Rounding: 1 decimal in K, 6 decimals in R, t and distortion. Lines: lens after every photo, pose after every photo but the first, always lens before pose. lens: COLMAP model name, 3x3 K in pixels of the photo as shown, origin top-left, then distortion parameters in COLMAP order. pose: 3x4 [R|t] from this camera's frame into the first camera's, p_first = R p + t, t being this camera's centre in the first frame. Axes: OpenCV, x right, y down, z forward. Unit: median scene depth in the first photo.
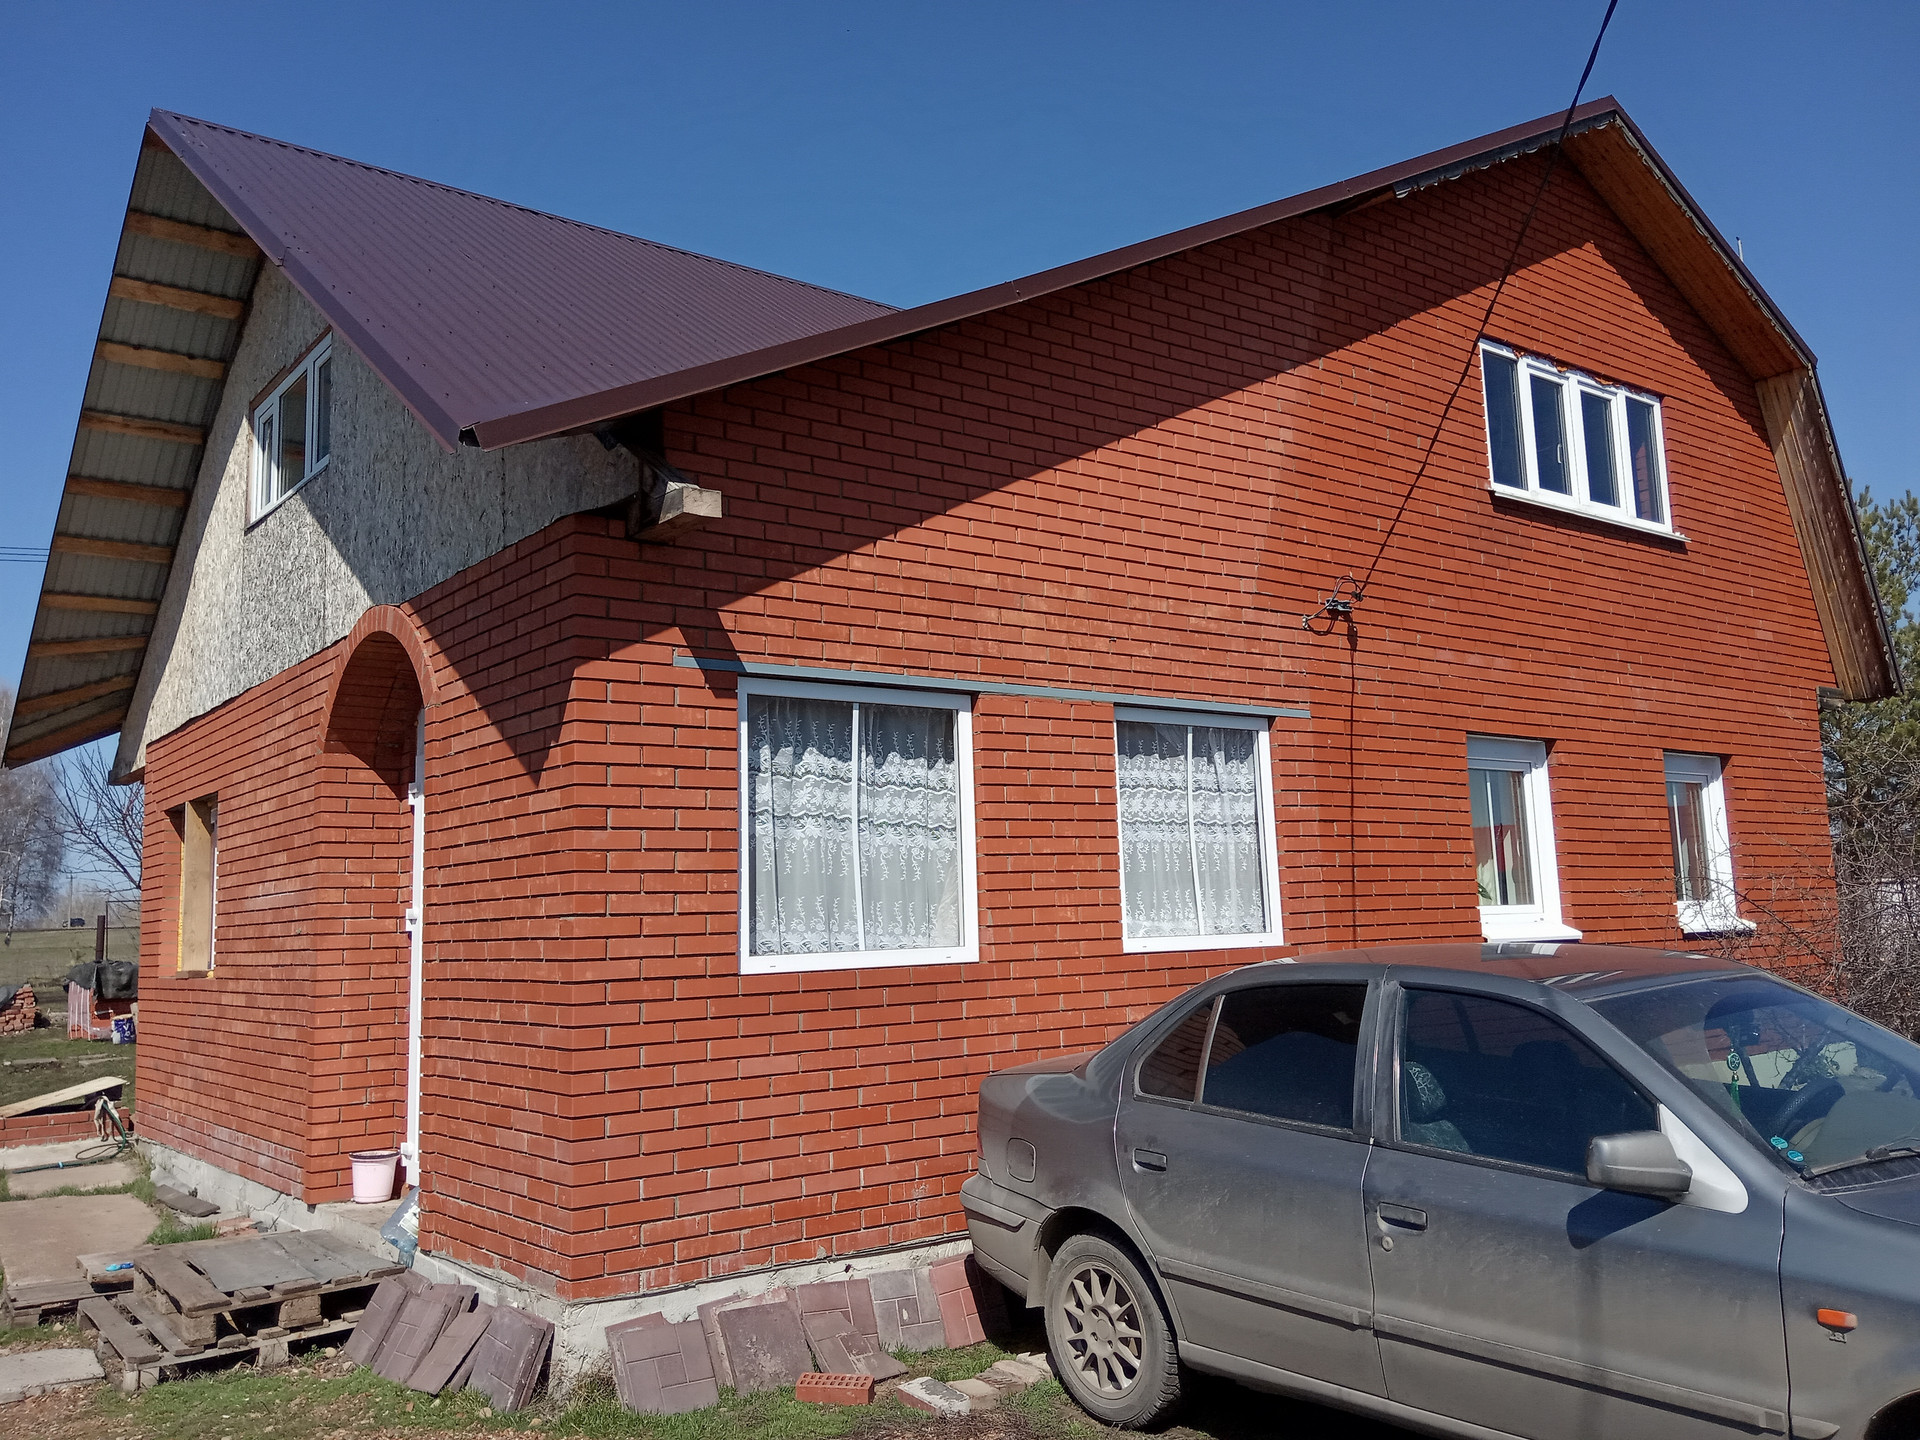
lens RADIAL K [[1539.1, 0, 960.0], [0, 1539.1, 720.0], [0, 0, 1]] dist [0.061110, -0.003620]
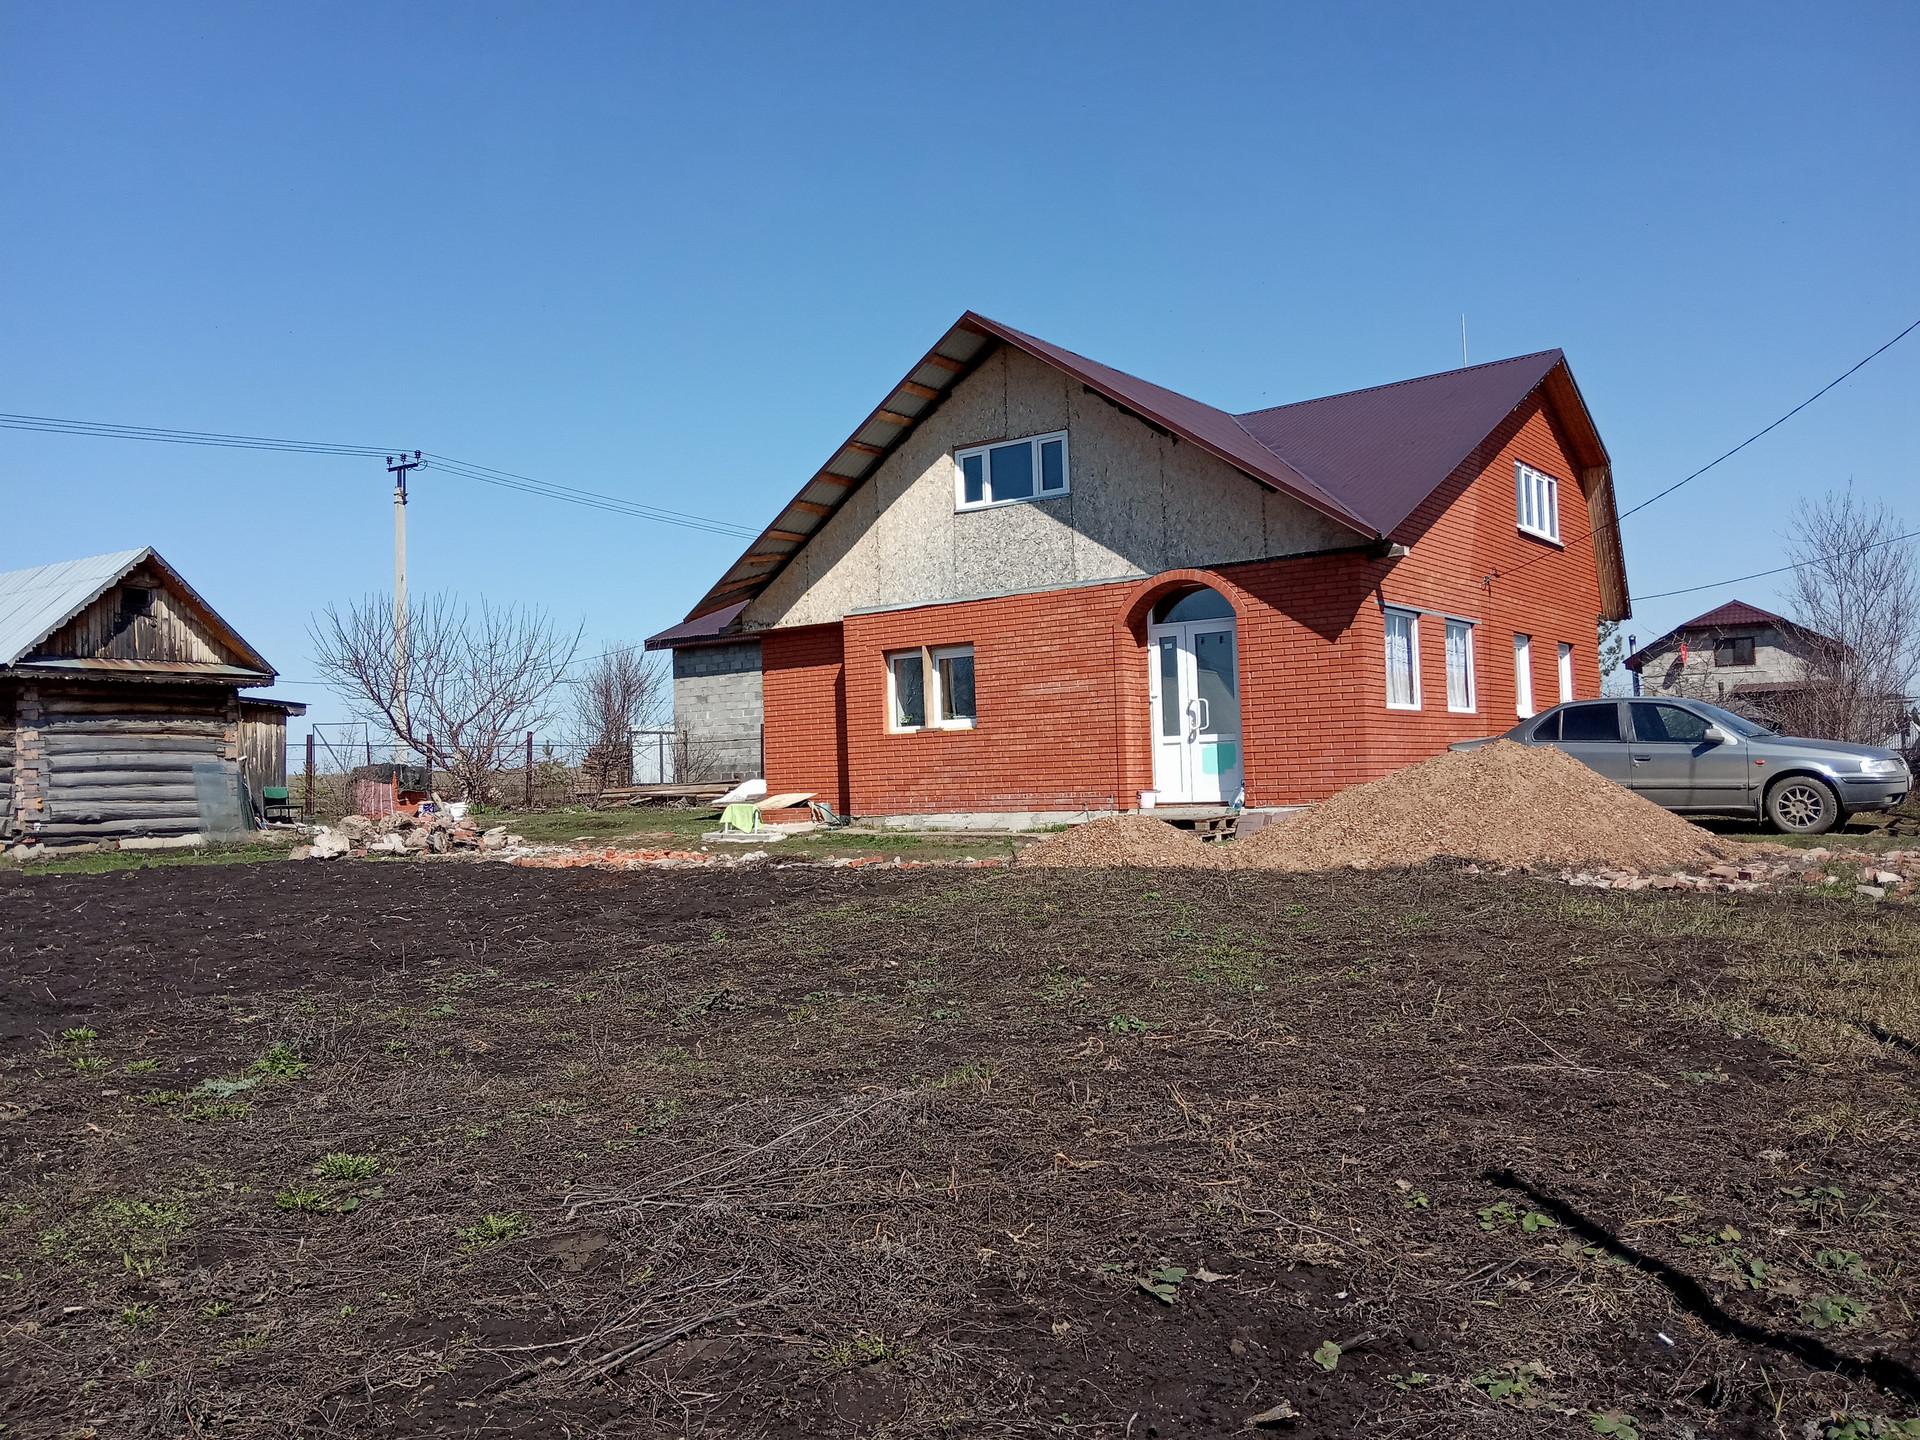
lens RADIAL K [[1539.1, 0, 960.0], [0, 1539.1, 720.0], [0, 0, 1]] dist [0.061110, -0.003620]
pose [[0.961202, 0.015150, 0.275429, -1.113099], [-0.036743, 0.996625, 0.073407, -0.000157], [-0.273388, -0.080679, 0.958515, -1.035277]]
